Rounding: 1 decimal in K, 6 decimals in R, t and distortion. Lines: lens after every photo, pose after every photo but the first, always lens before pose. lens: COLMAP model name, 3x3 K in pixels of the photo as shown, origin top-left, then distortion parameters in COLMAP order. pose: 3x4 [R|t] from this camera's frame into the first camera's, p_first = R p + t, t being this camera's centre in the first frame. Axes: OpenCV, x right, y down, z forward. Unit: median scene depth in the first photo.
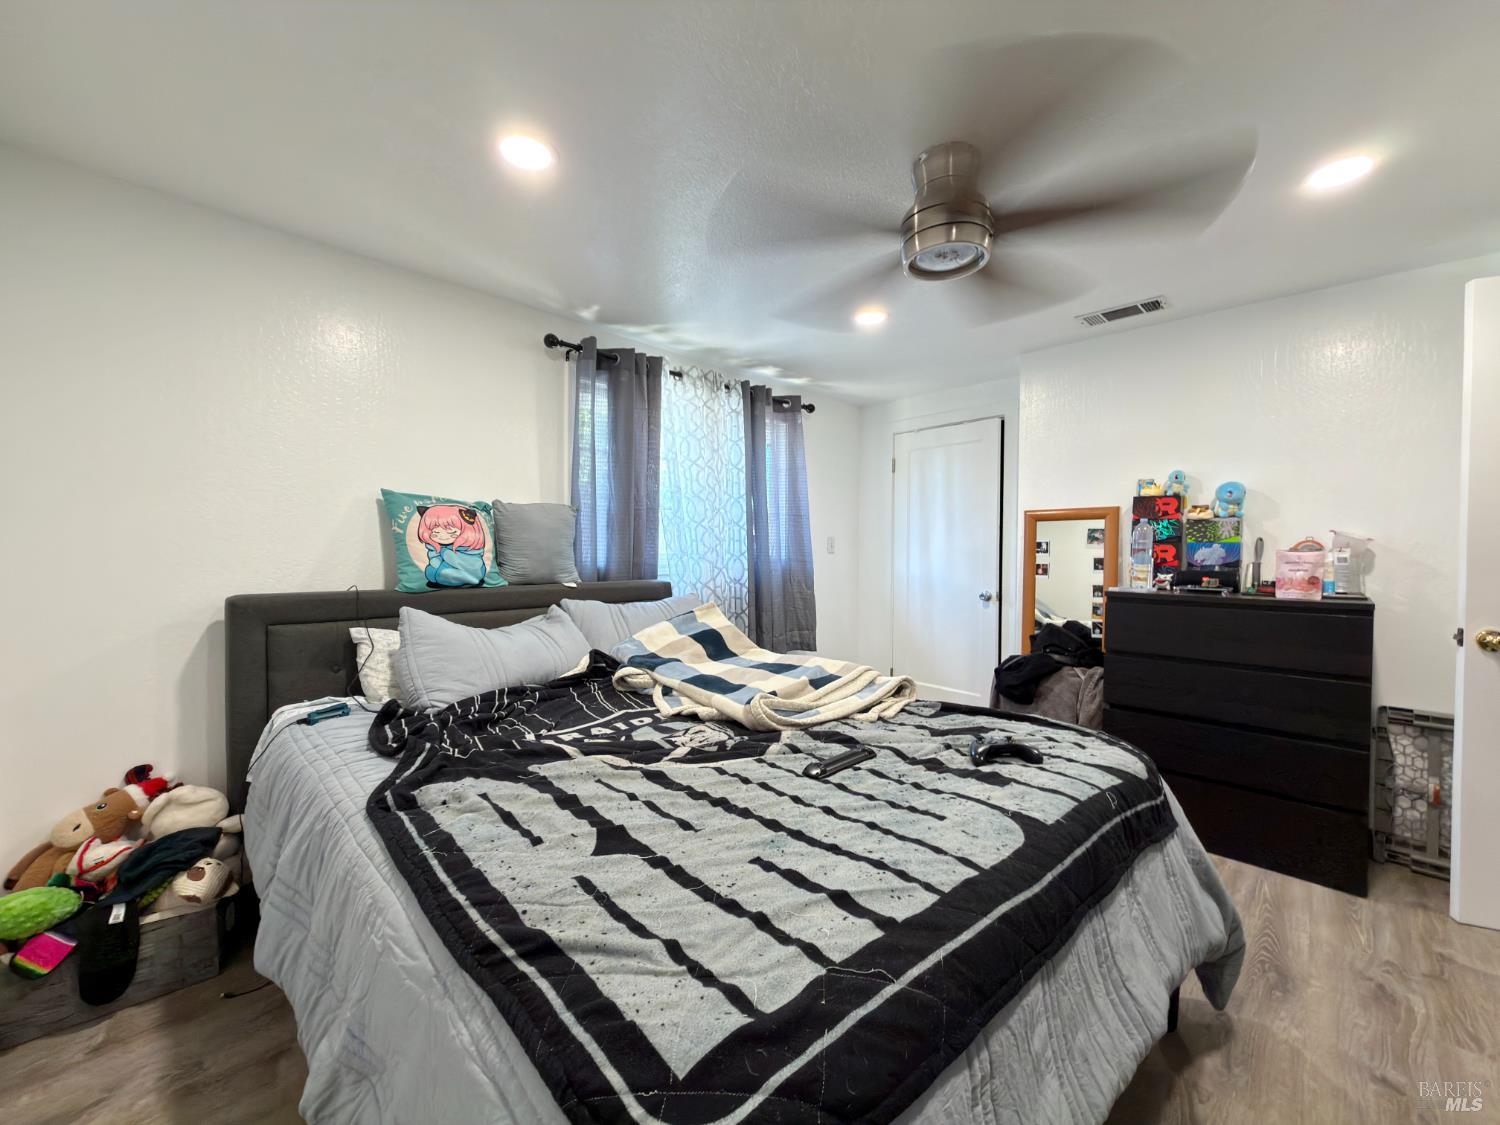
lens RADIAL K [[606.6, 0, 749.9], [0, 606.6, 558.7], [0, 0, 1]] dist [0.000672, -0.000264]
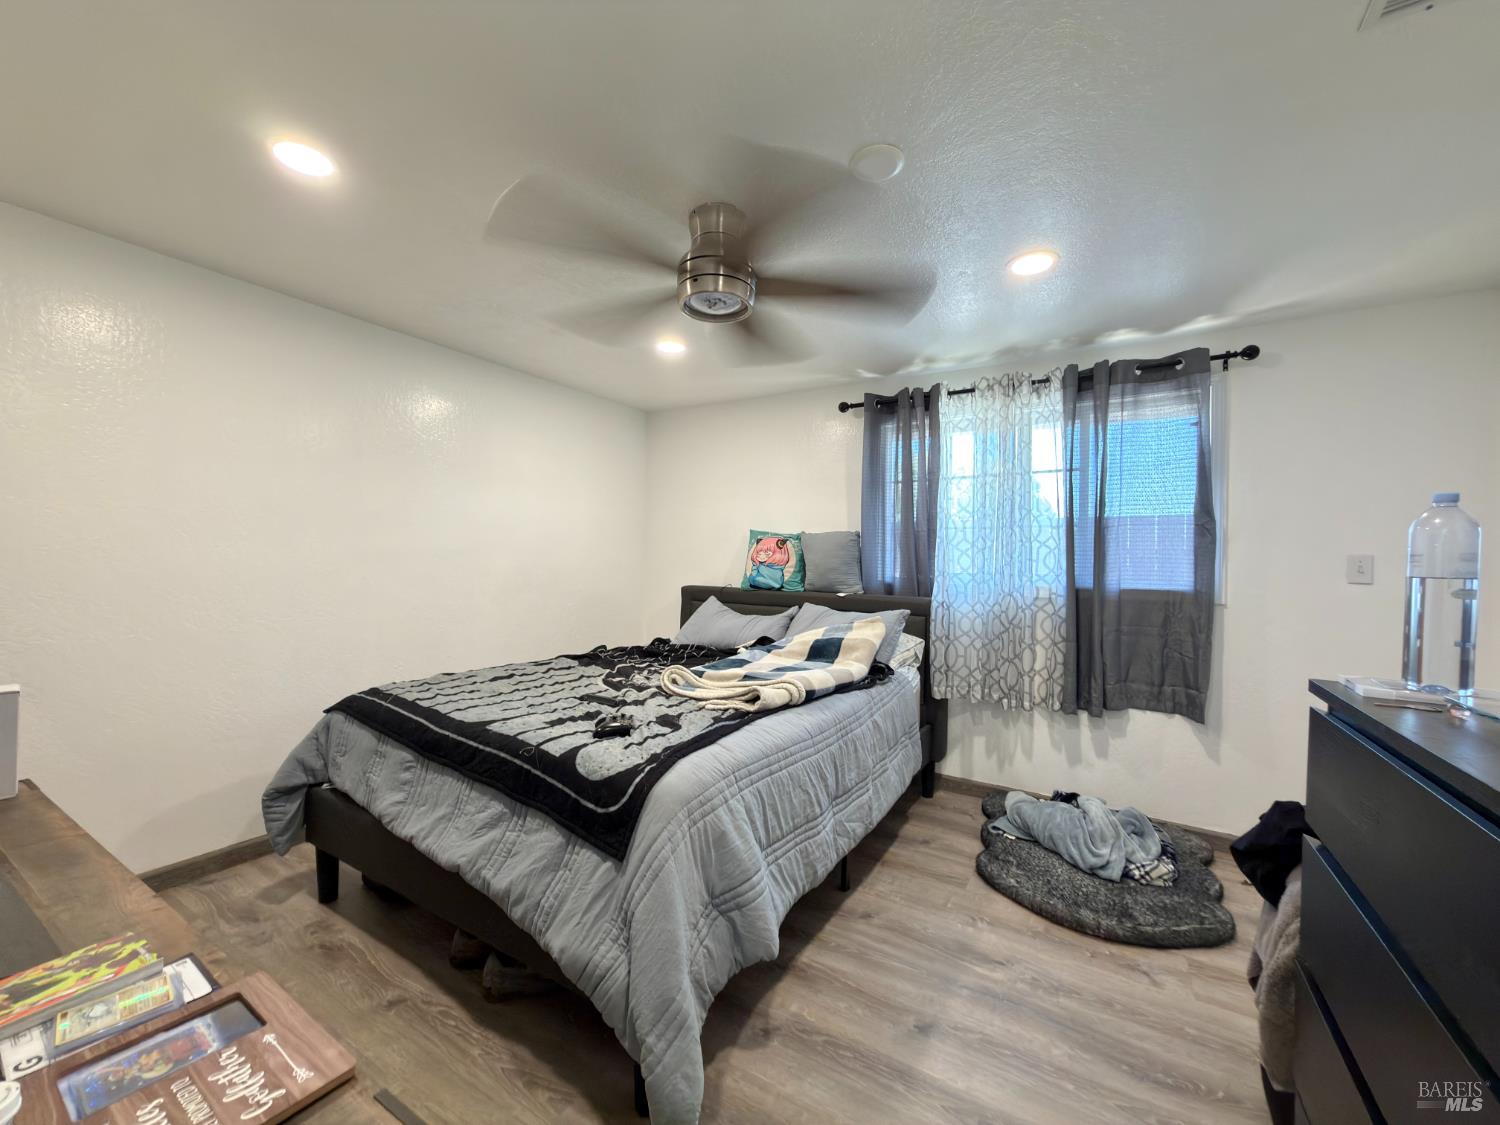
lens RADIAL K [[606.6, 0, 749.9], [0, 606.6, 563.8], [0, 0, 1]] dist [0.000672, -0.000264]
pose [[0.208183, 0.002848, -0.978086, 0.834845], [-0.036675, 0.999315, -0.004896, -0.007544], [0.977402, 0.036890, 0.208145, 0.500351]]
